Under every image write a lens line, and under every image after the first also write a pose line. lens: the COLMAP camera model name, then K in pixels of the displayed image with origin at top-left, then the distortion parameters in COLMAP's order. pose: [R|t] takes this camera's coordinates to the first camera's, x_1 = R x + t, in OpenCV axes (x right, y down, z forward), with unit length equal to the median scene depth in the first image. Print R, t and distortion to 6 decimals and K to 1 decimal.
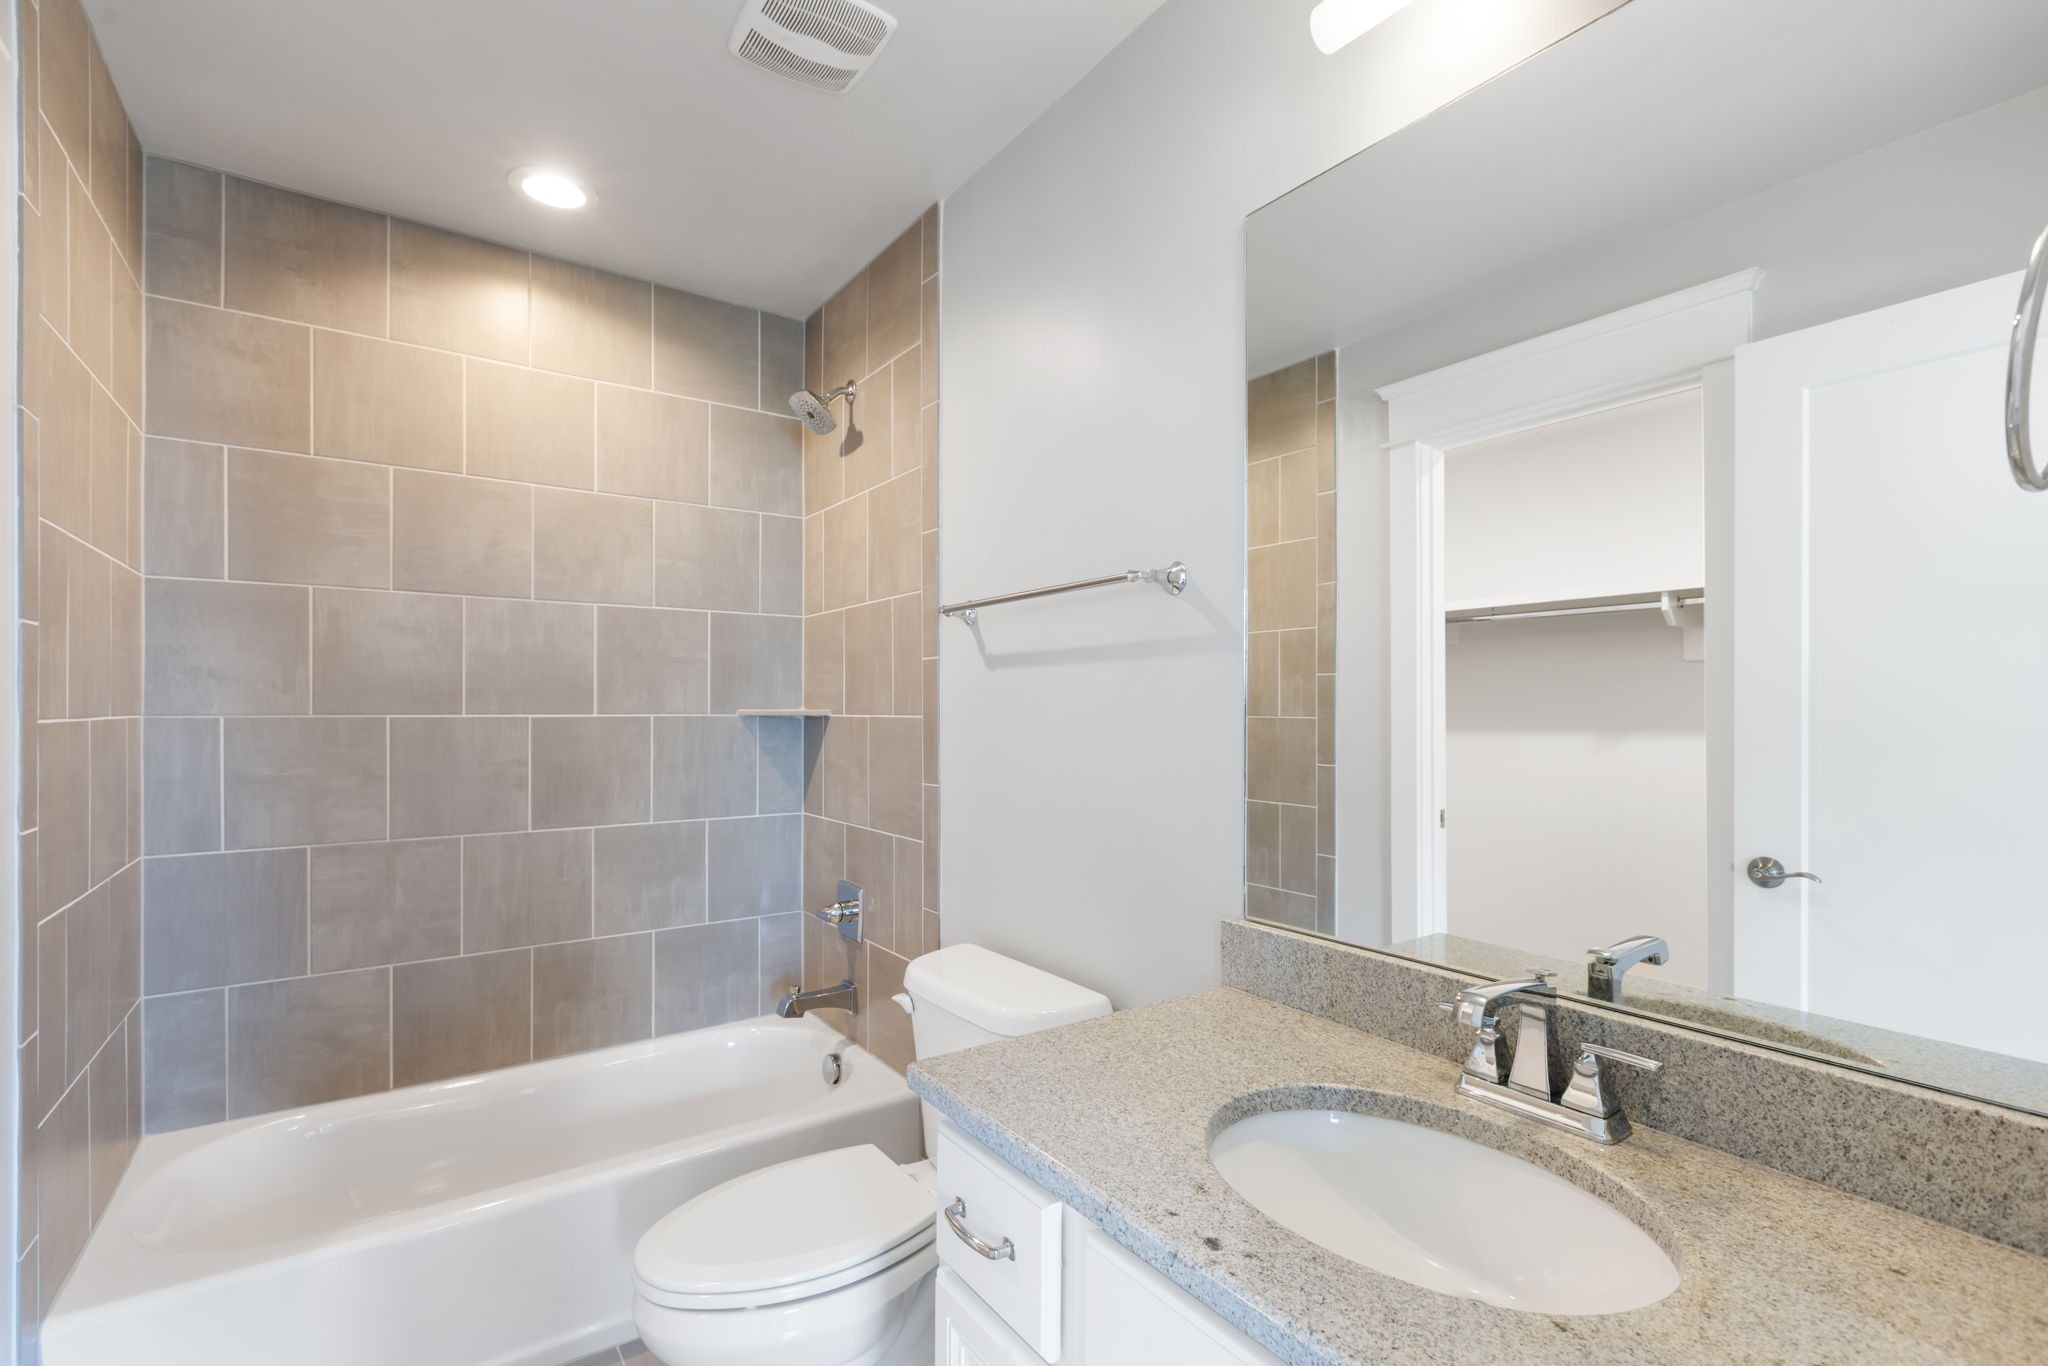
lens RADIAL K [[924.8, 0, 1018.1], [0, 924.8, 715.4], [0, 0, 1]] dist [0.001199, 0.000168]
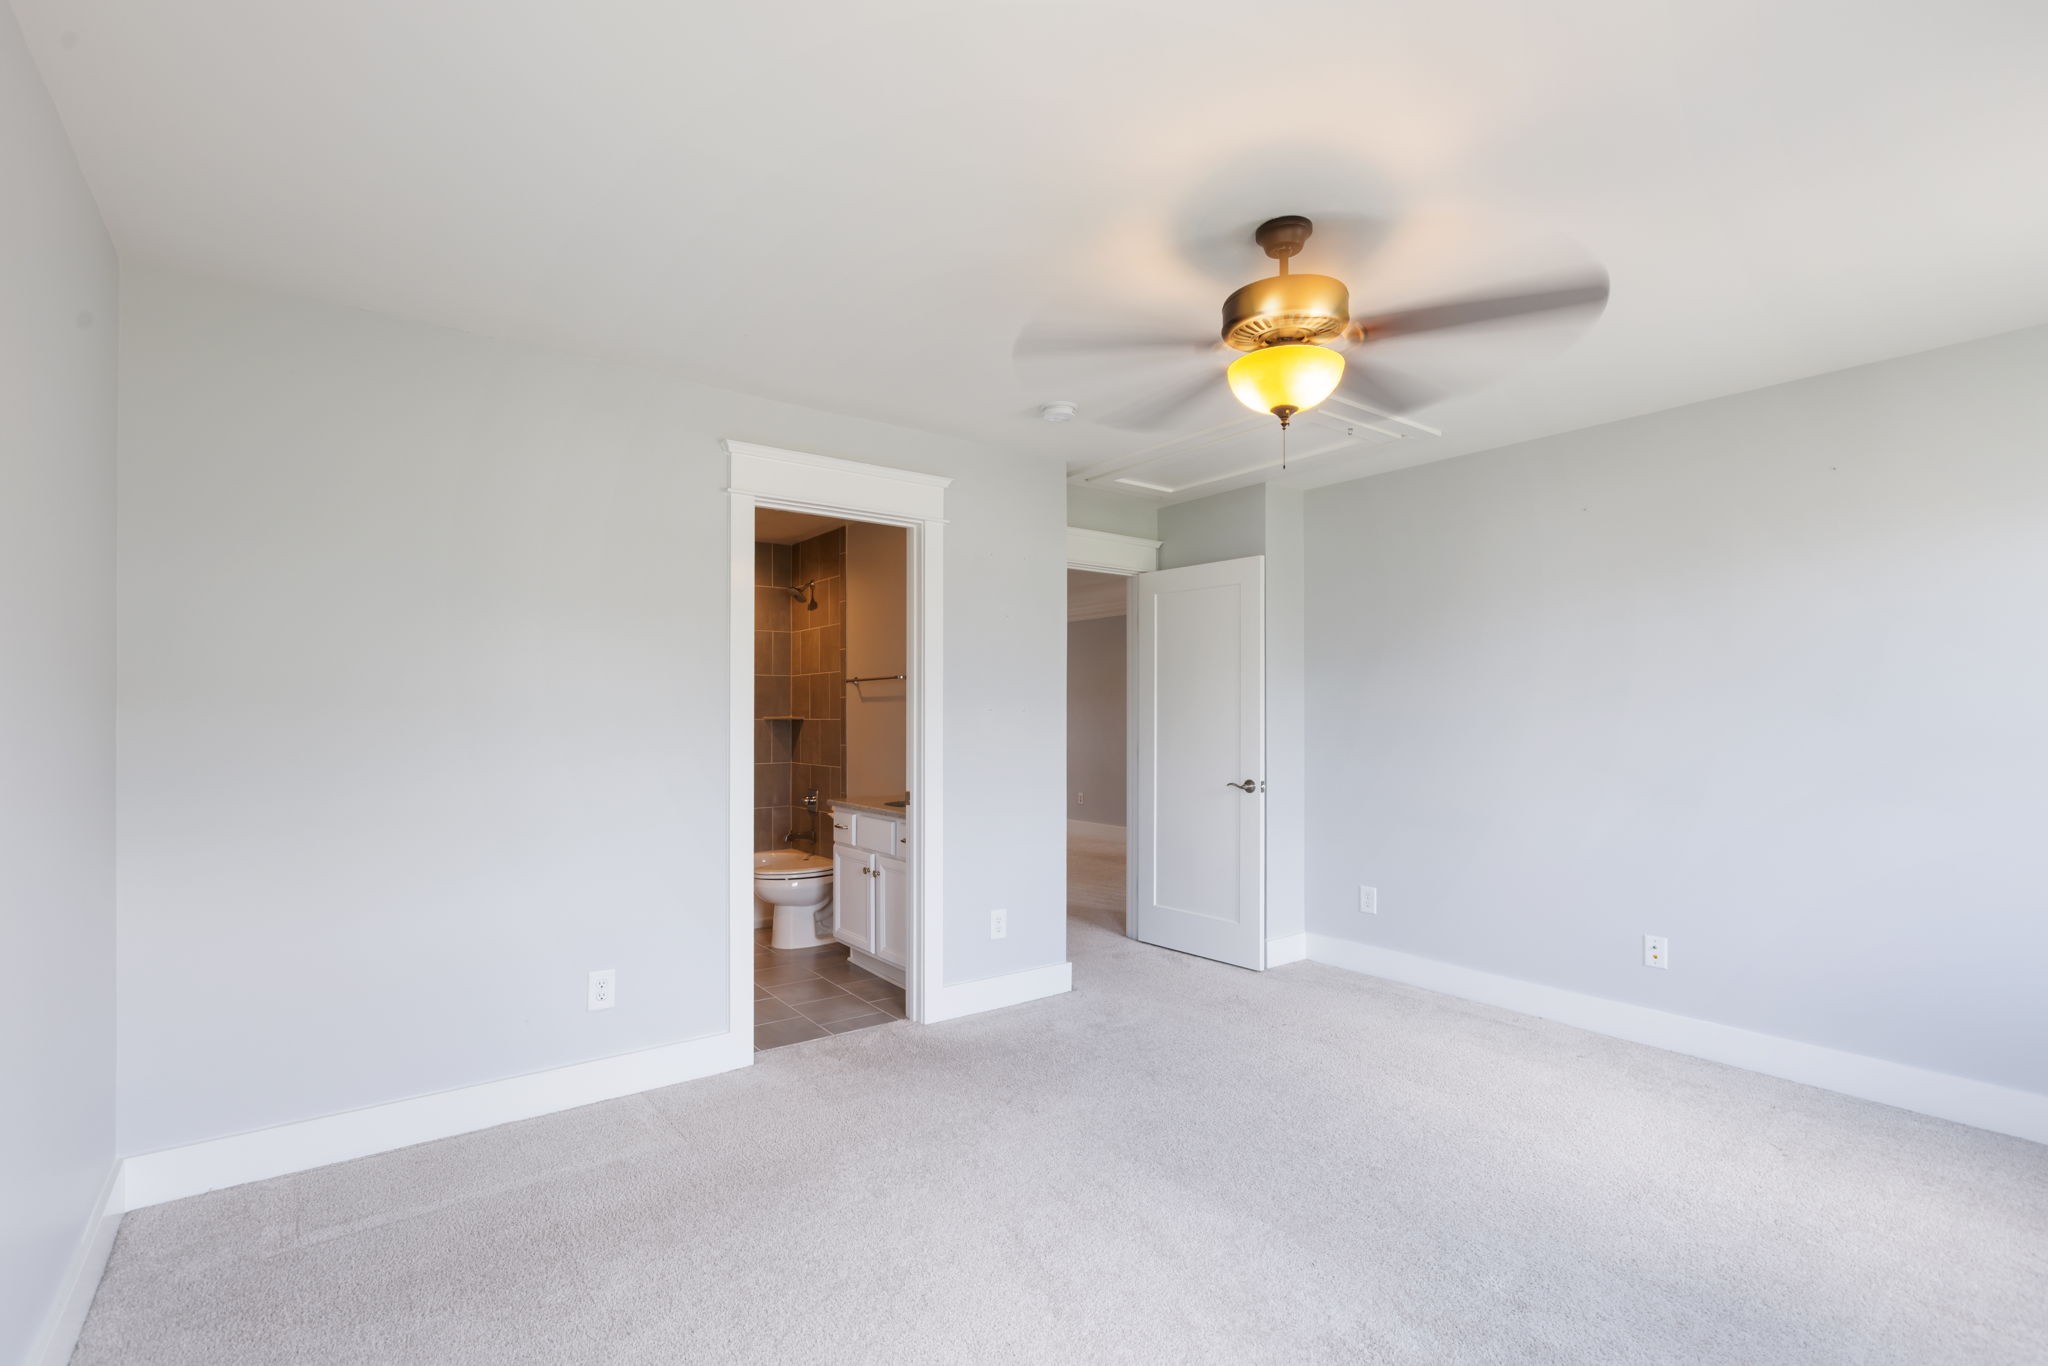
lens RADIAL K [[924.8, 0, 1018.1], [0, 924.8, 715.4], [0, 0, 1]] dist [0.001199, 0.000168]
pose [[0.999133, -0.002046, 0.041574, 0.253510], [0.002232, 0.999988, -0.004421, 0.001396], [-0.041564, 0.004510, 0.999126, -1.426841]]
